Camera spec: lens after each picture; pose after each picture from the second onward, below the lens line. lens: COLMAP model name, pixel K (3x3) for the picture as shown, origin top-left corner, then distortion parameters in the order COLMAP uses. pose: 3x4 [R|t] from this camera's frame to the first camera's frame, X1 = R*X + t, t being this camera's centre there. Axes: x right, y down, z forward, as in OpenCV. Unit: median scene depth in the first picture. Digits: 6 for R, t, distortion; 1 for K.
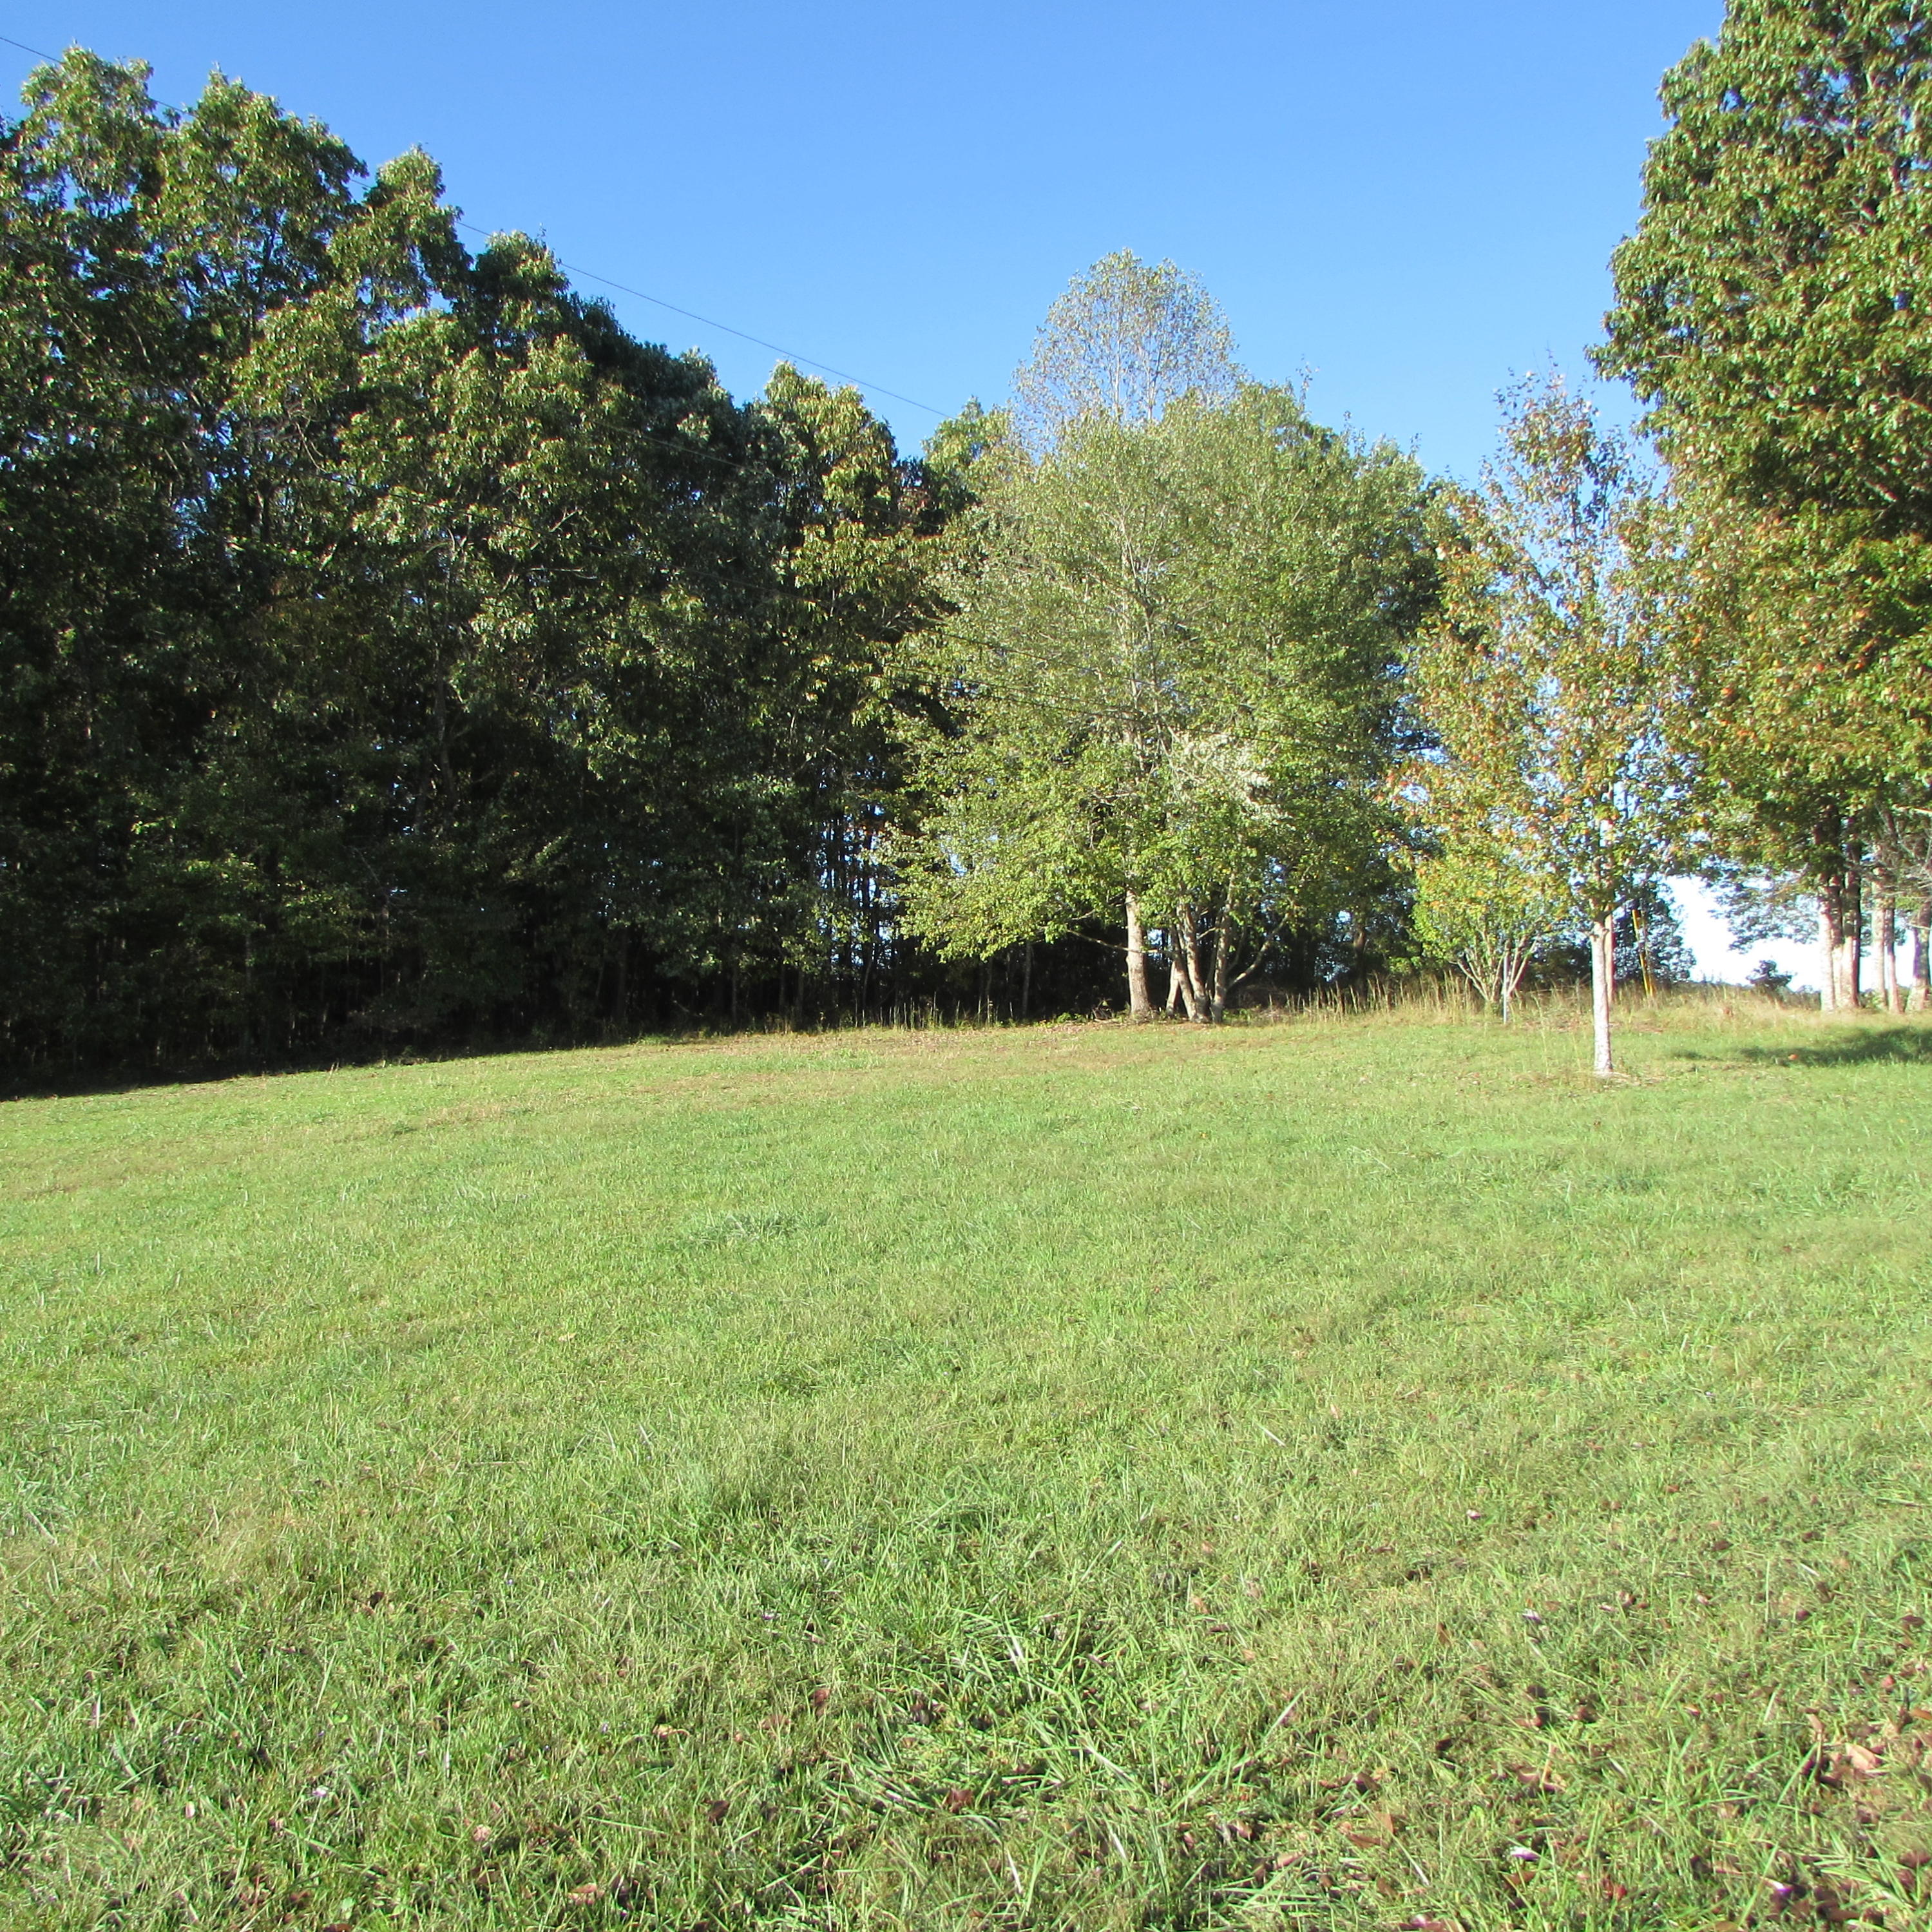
lens RADIAL K [[1795.3, 0, 965.6], [0, 1795.3, 933.8], [0, 0, 1]] dist [-0.057817, 0.034709]
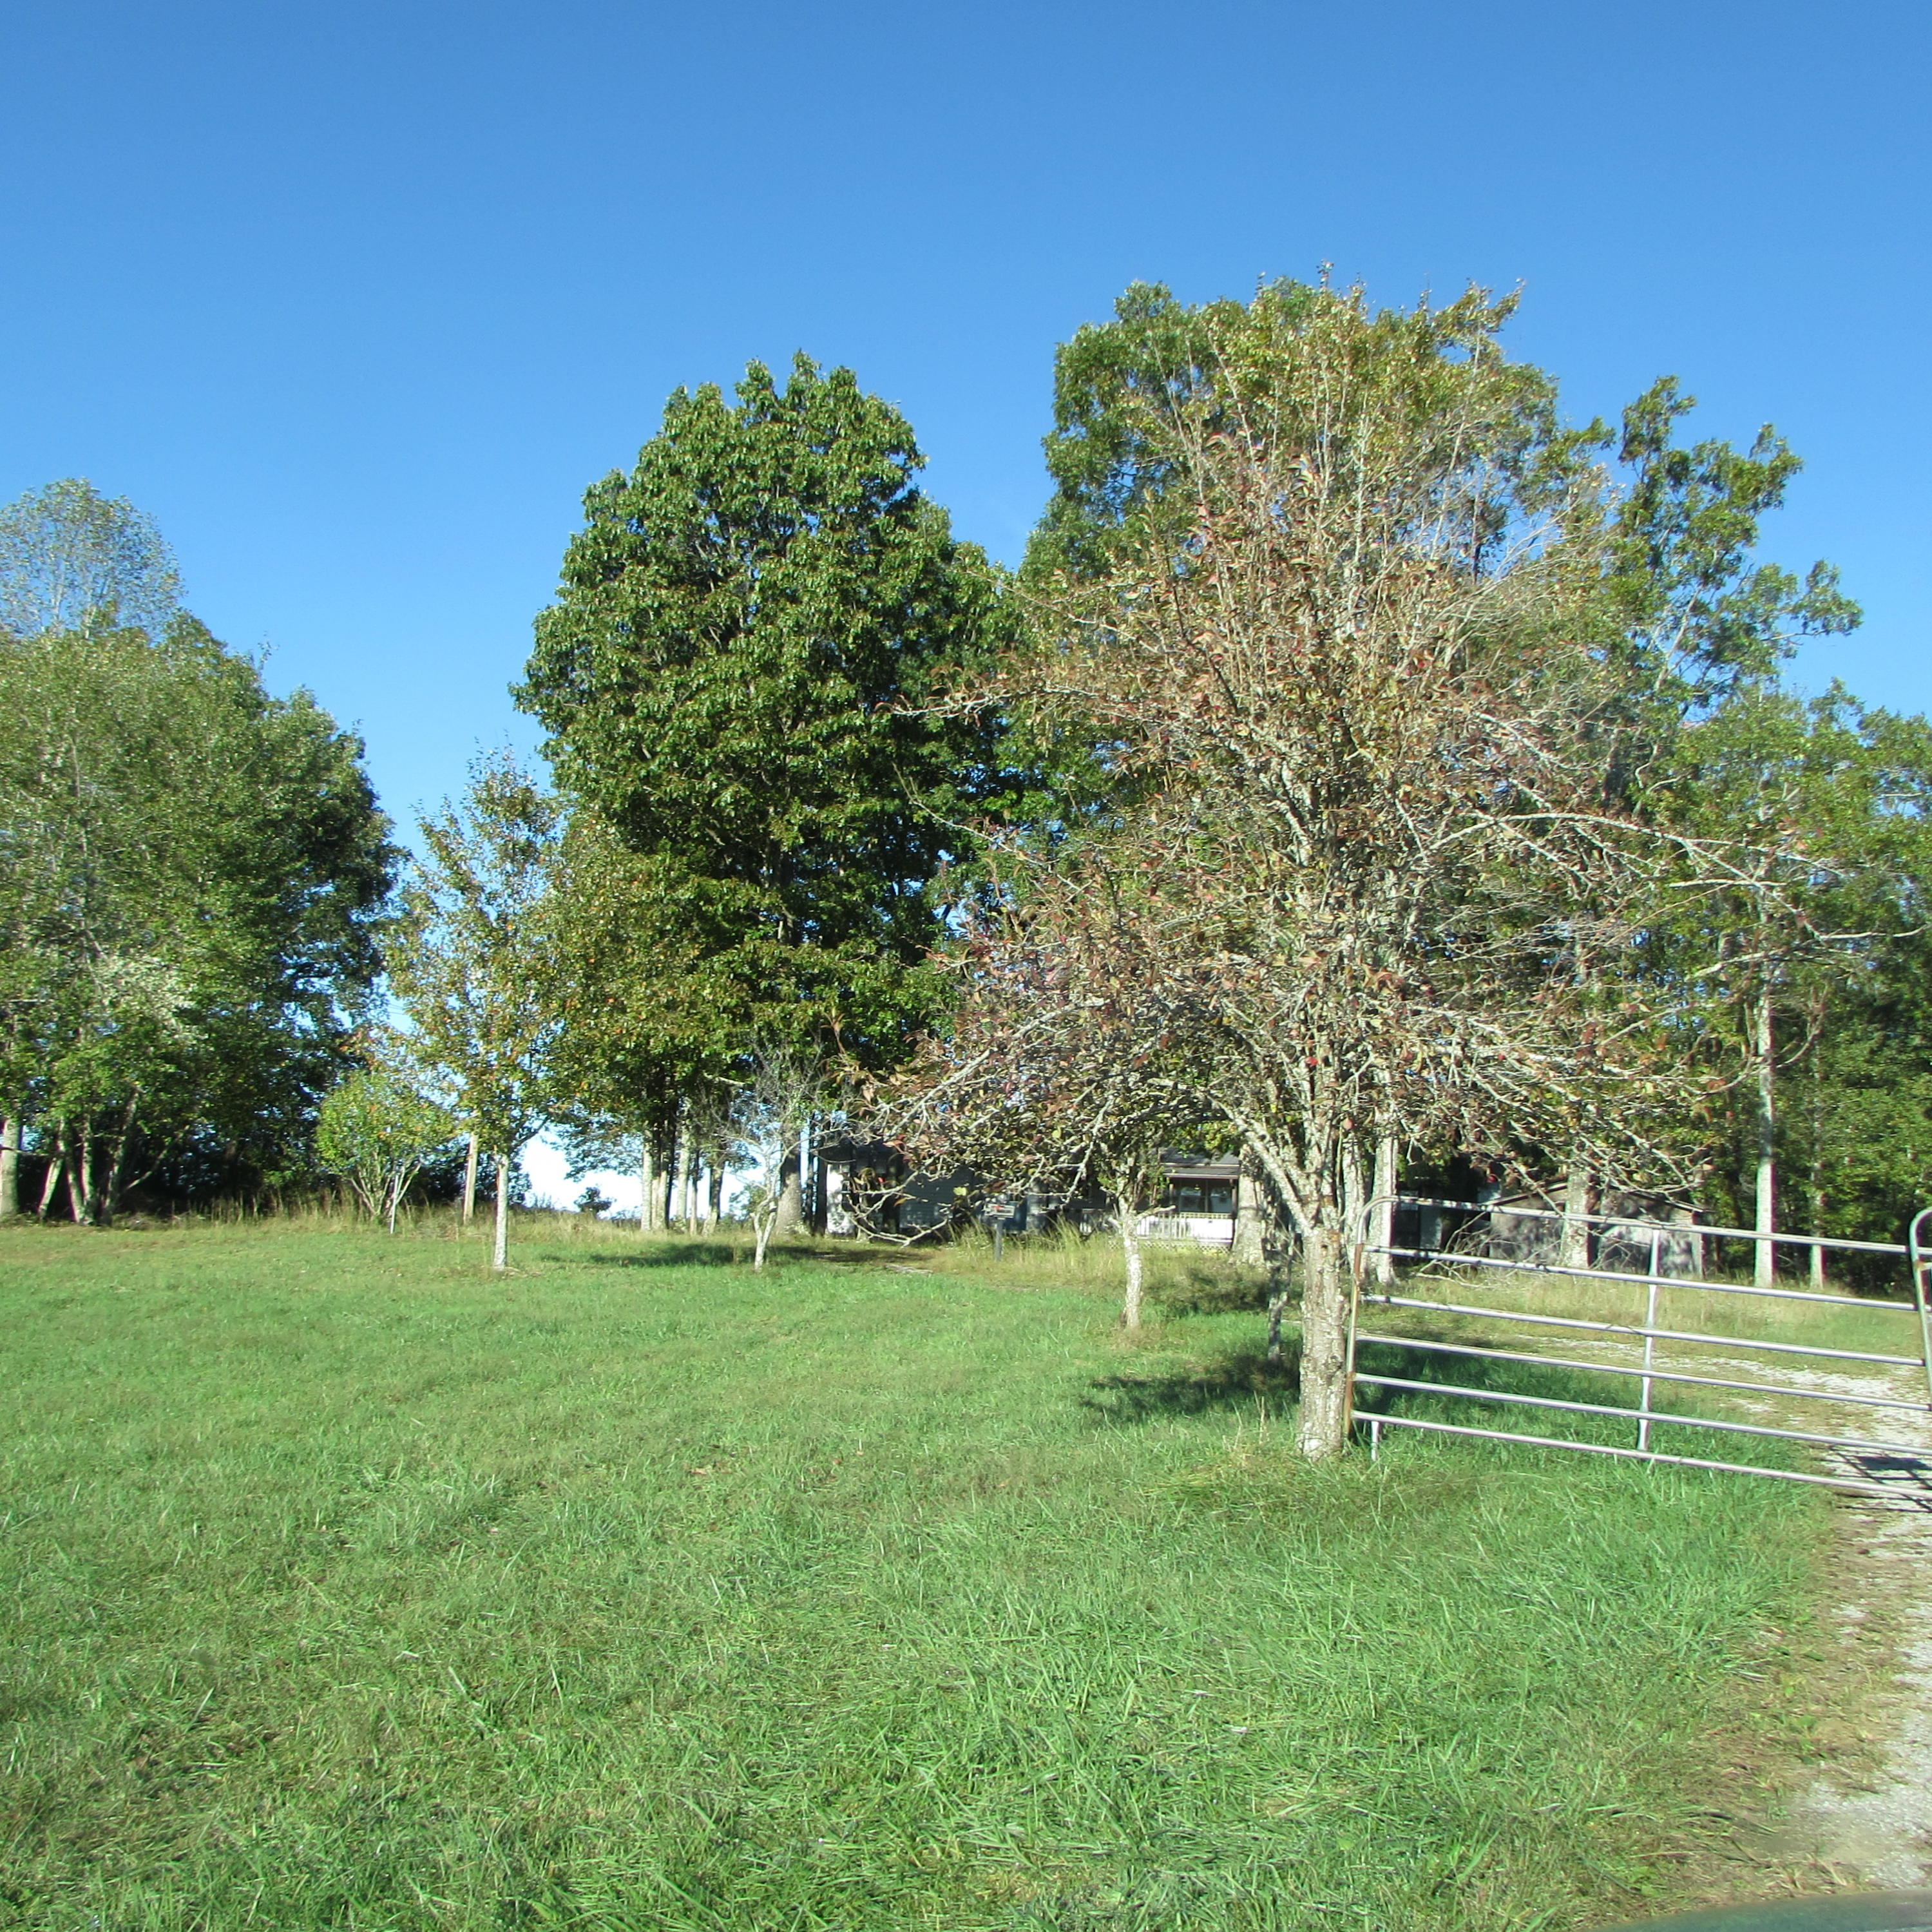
lens RADIAL K [[1795.3, 0, 965.6], [0, 1795.3, 933.8], [0, 0, 1]] dist [-0.057817, 0.034709]
pose [[0.804401, 0.120210, 0.581797, -0.099803], [-0.048863, 0.989384, -0.136866, -0.002338], [-0.592073, 0.081667, 0.801735, -0.176333]]
